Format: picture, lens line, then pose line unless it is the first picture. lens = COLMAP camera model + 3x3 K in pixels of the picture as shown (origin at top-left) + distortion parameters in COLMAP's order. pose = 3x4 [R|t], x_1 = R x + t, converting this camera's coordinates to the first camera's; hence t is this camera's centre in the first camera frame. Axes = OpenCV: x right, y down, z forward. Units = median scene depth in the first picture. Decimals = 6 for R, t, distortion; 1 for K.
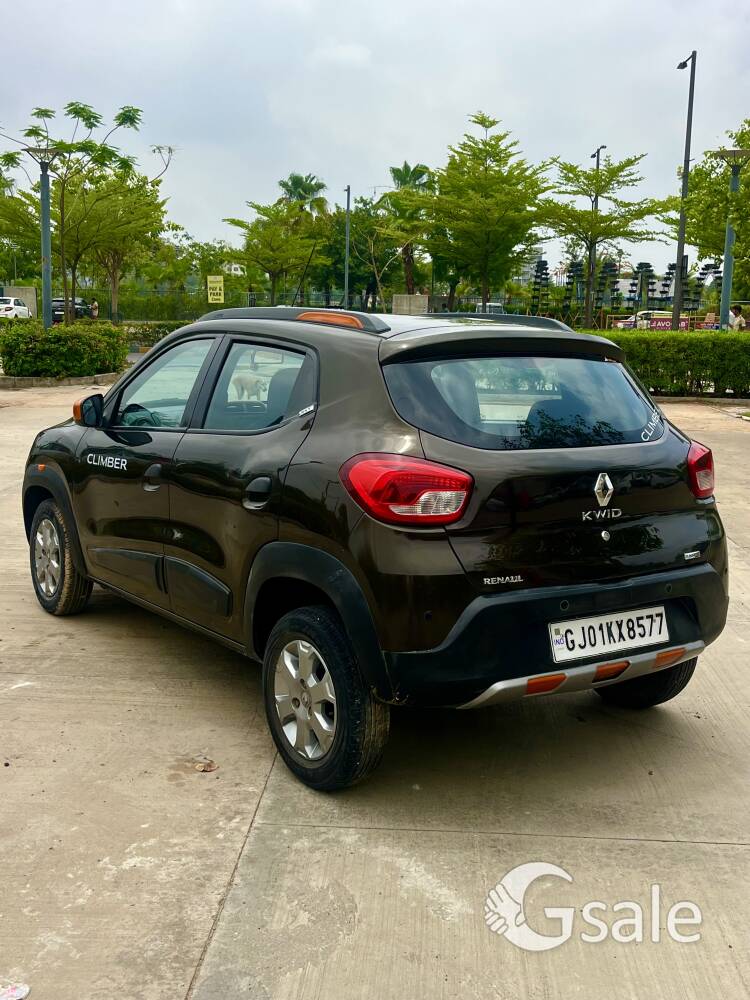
lens RADIAL K [[1113.5, 0, 375.0], [0, 1113.5, 500.0], [0, 0, 1]] dist [0.034018, -0.012035]
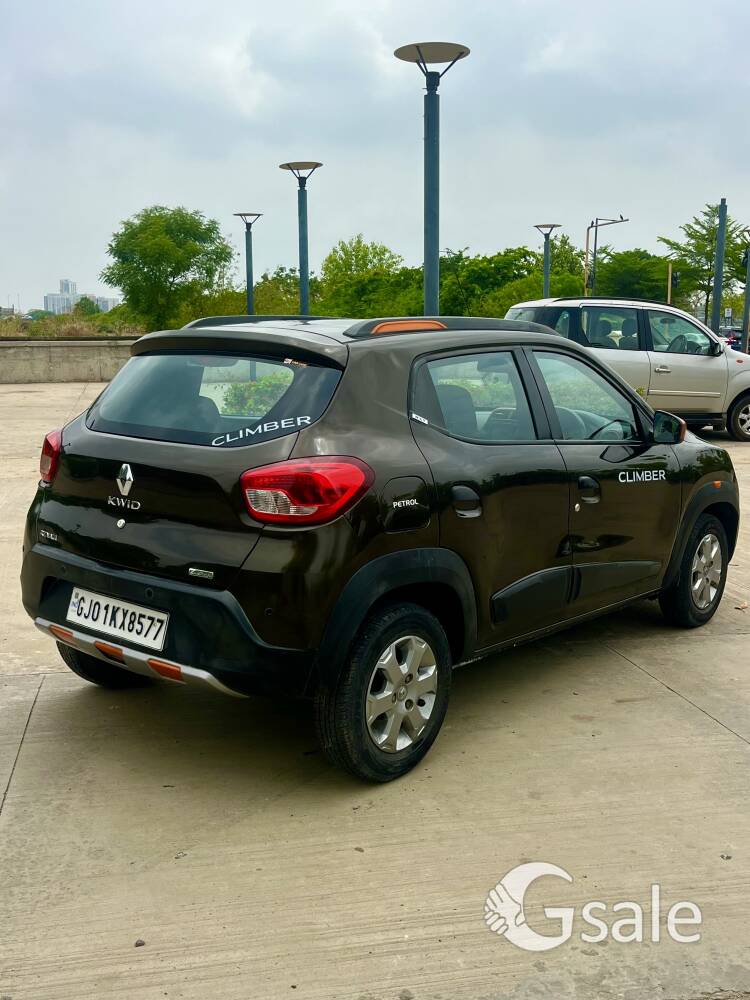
lens RADIAL K [[1019.0, 0, 389.9], [0, 1019.0, 518.1], [0, 0, 1]] dist [0.201503, -0.602994]
pose [[0.283704, 0.153843, -0.946490, 1.162931], [-0.159911, 0.980815, 0.111490, -0.117940], [0.945484, 0.119724, 0.302862, 0.925996]]
